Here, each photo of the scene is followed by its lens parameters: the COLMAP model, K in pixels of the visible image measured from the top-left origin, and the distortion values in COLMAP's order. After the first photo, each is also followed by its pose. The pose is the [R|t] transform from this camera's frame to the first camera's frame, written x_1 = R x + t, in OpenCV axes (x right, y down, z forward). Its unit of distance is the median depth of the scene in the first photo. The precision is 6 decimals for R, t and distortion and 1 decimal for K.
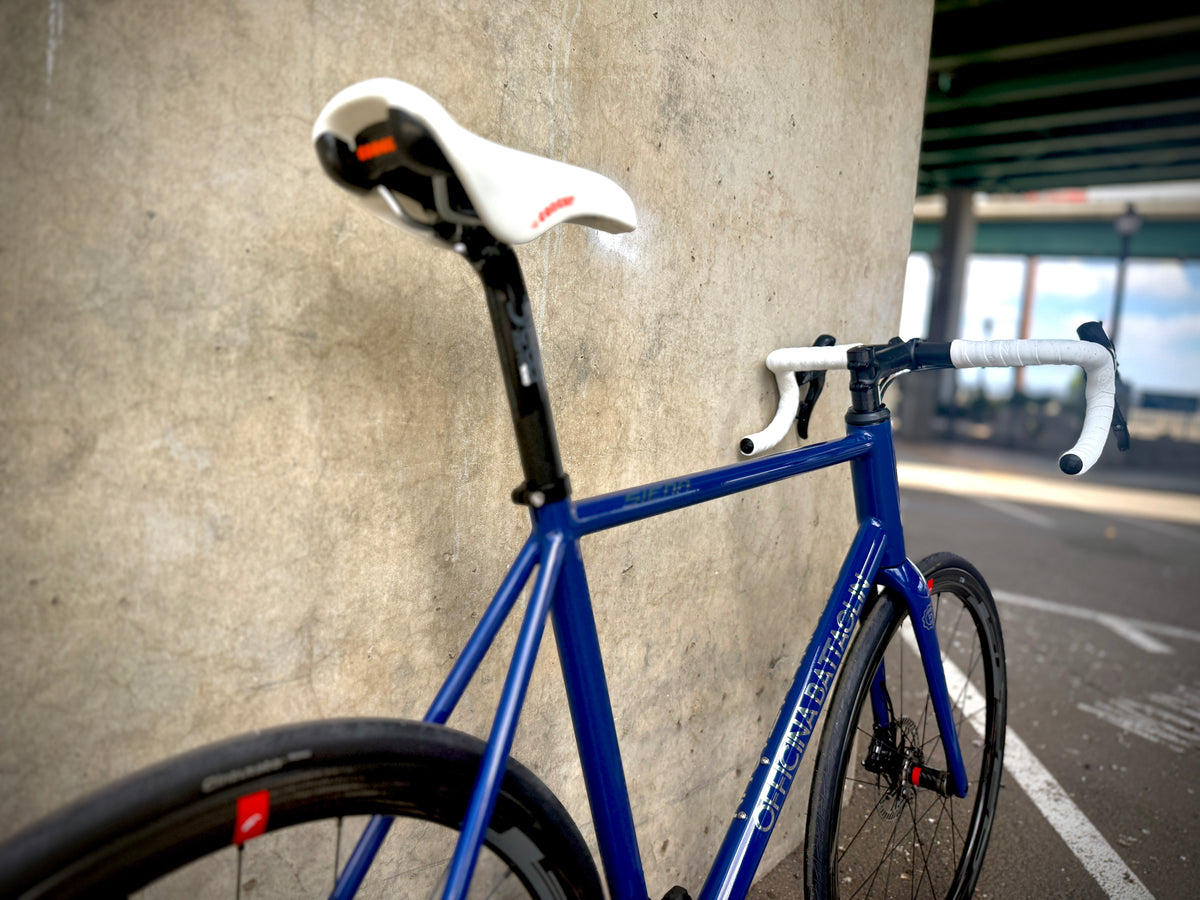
lens RADIAL K [[833.2, 0, 600.1], [0, 833.2, 465.1], [0, 0, 1]] dist [0.146871, -0.319256]
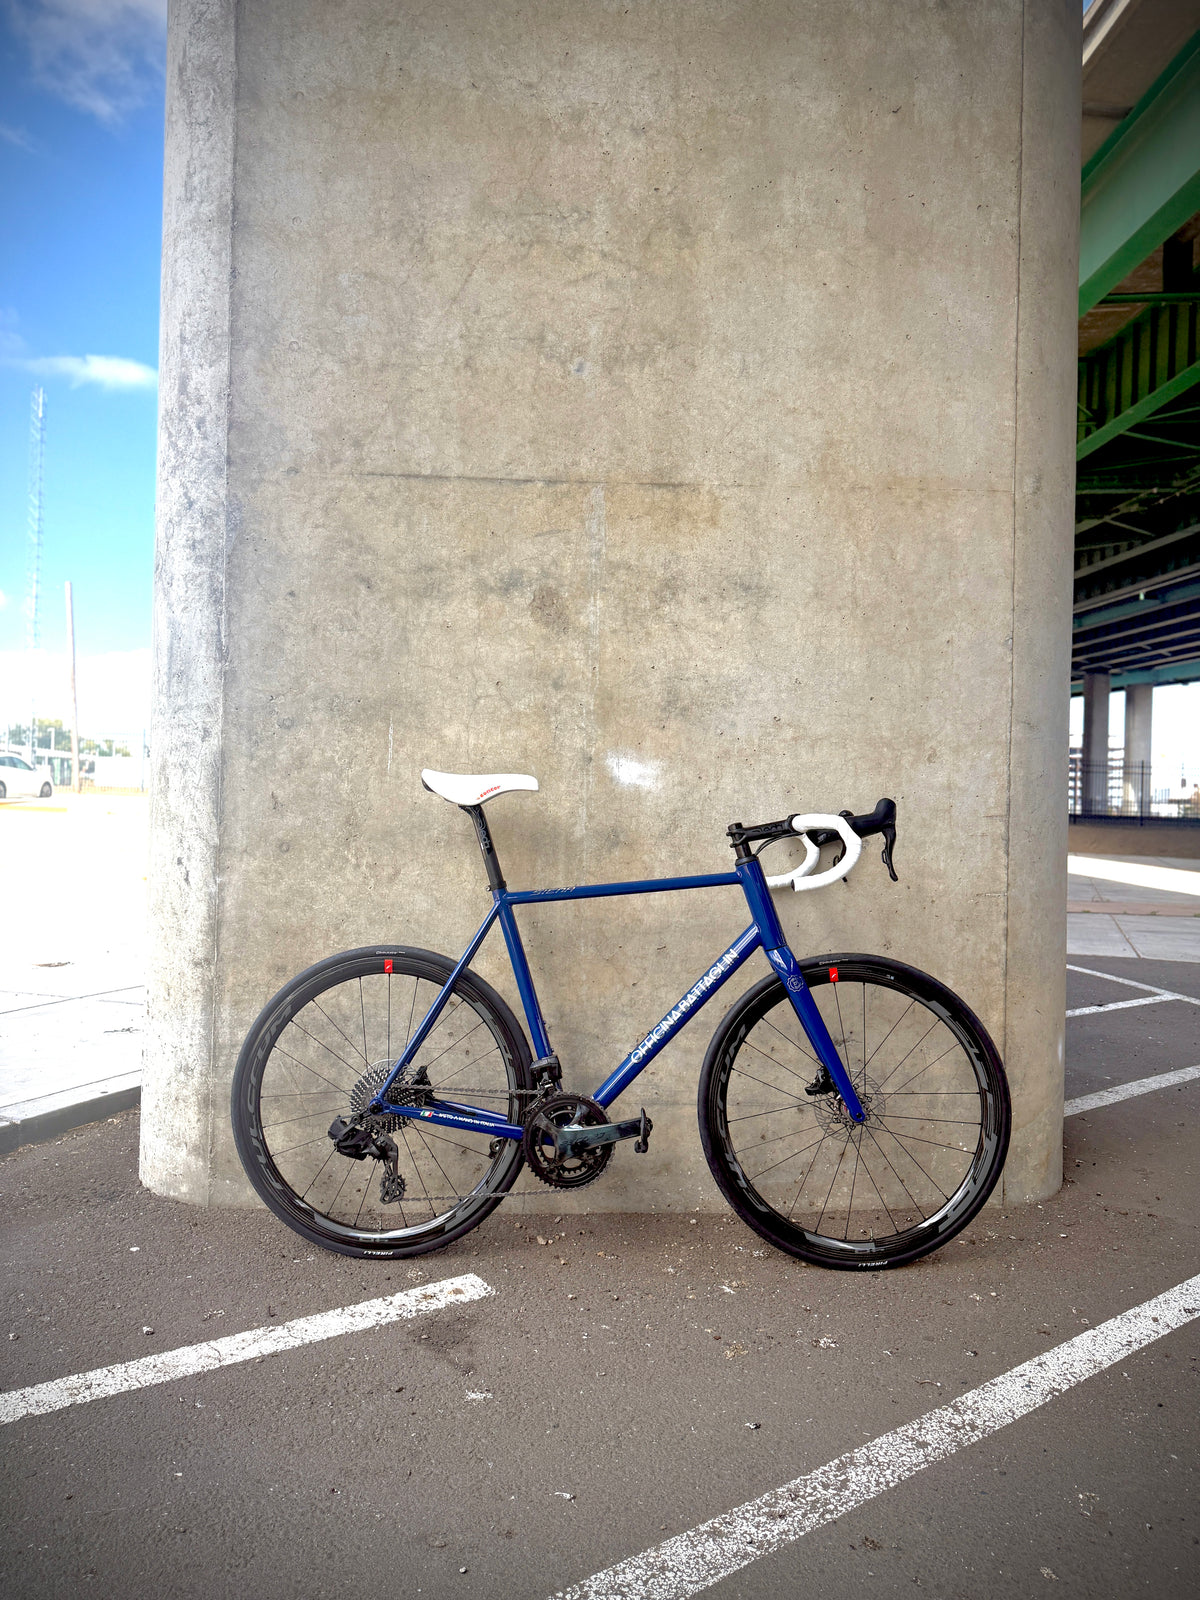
lens RADIAL K [[1136.3, 0, 607.4], [0, 1136.3, 816.6], [0, 0, 1]] dist [0.008188, -0.019083]
pose [[0.668061, -0.047891, -0.742564, 2.007720], [-0.048635, 0.992983, -0.107797, 0.124245], [0.742515, 0.108129, 0.661044, -0.849551]]
